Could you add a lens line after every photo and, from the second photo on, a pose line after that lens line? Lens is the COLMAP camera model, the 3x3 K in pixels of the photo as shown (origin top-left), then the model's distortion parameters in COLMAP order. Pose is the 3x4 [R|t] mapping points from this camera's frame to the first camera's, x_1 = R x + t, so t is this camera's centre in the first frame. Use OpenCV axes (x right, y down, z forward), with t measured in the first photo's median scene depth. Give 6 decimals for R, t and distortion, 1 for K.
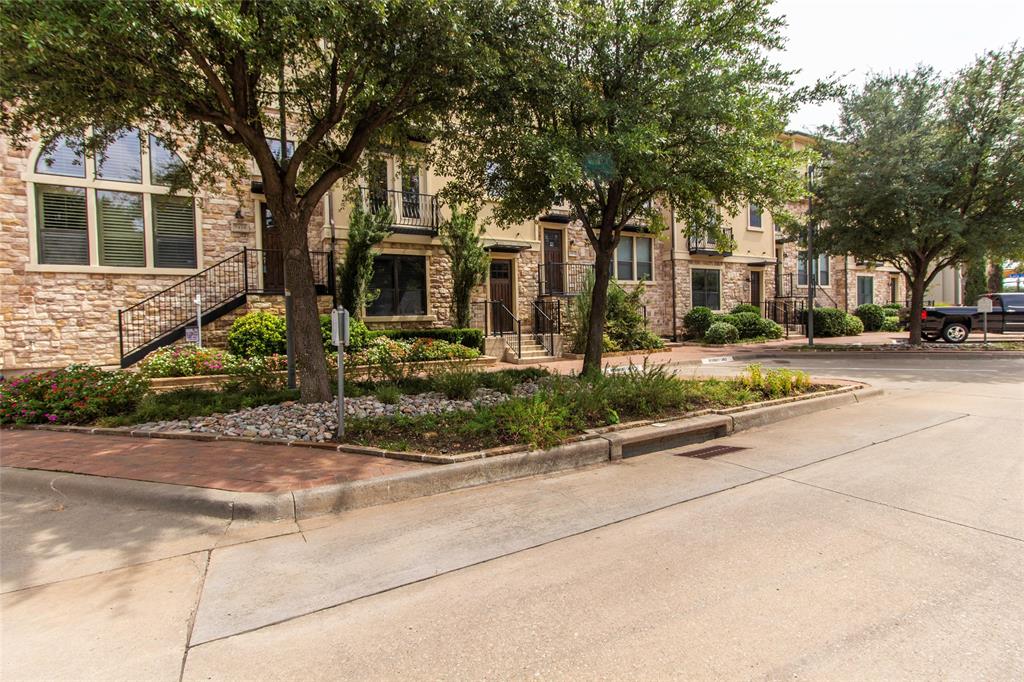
lens RADIAL K [[473.7, 0, 515.2], [0, 473.7, 339.5], [0, 0, 1]] dist [0.003293, 0.001088]
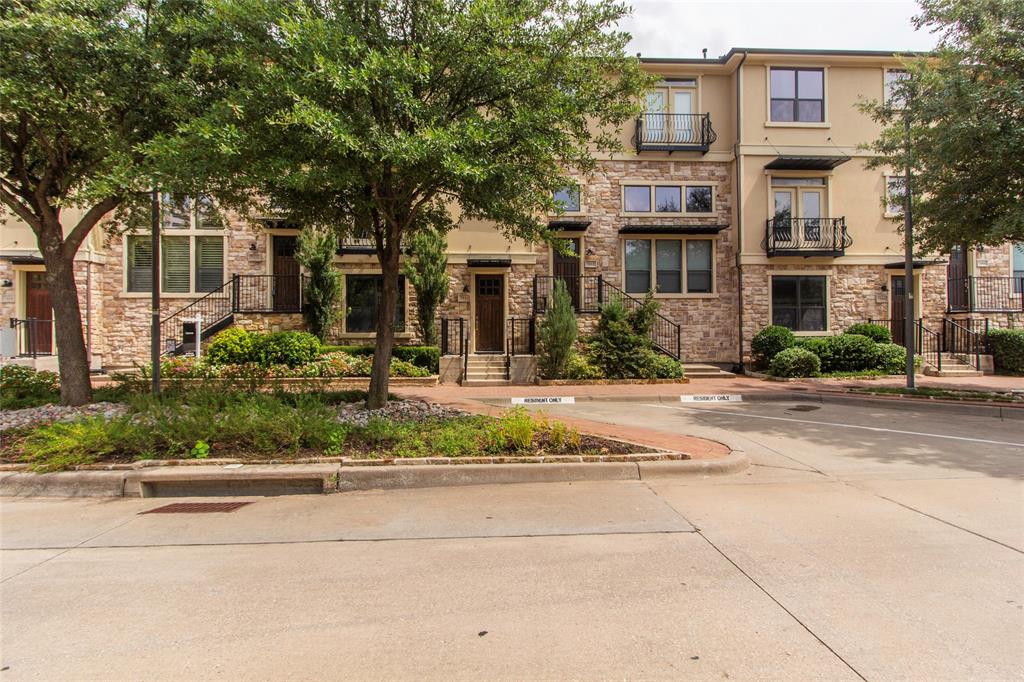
lens RADIAL K [[473.7, 0, 515.3], [0, 473.7, 340.8], [0, 0, 1]] dist [0.003293, 0.001088]
pose [[0.892062, 0.021671, -0.451394, 0.481843], [-0.036520, 0.999040, -0.024210, -0.017189], [0.450436, 0.038081, 0.891996, 0.198626]]
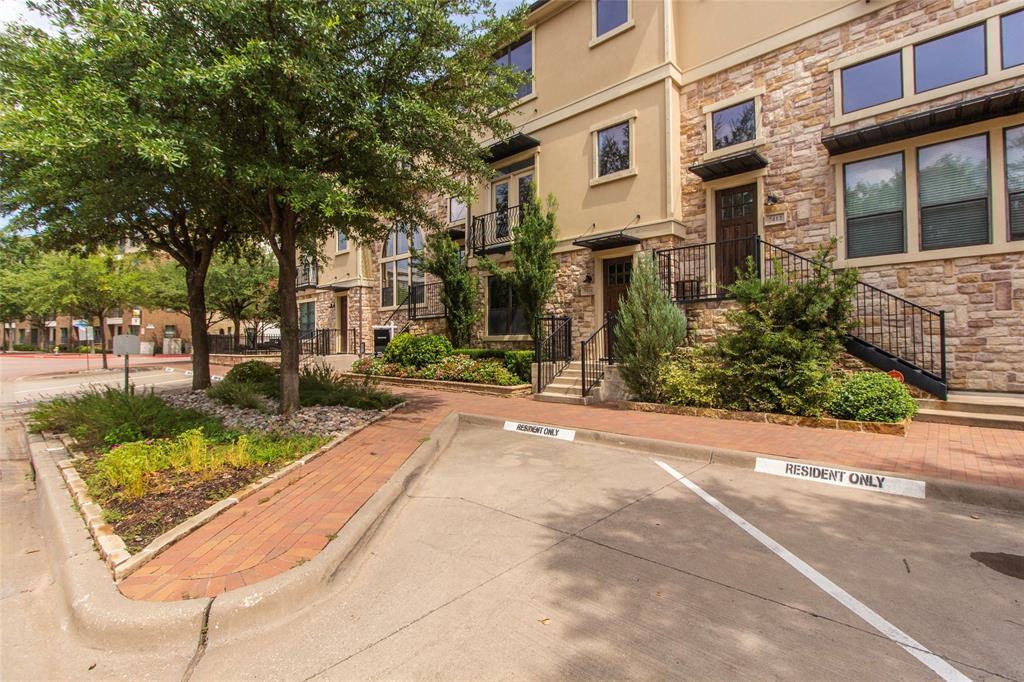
lens RADIAL K [[473.7, 0, 512.7], [0, 473.7, 336.8], [0, 0, 1]] dist [0.003293, 0.001088]
pose [[0.304534, 0.007592, -0.952471, 0.663321], [-0.042941, 0.999061, -0.005766, -0.039887], [0.951533, 0.042656, 0.304574, 0.682119]]
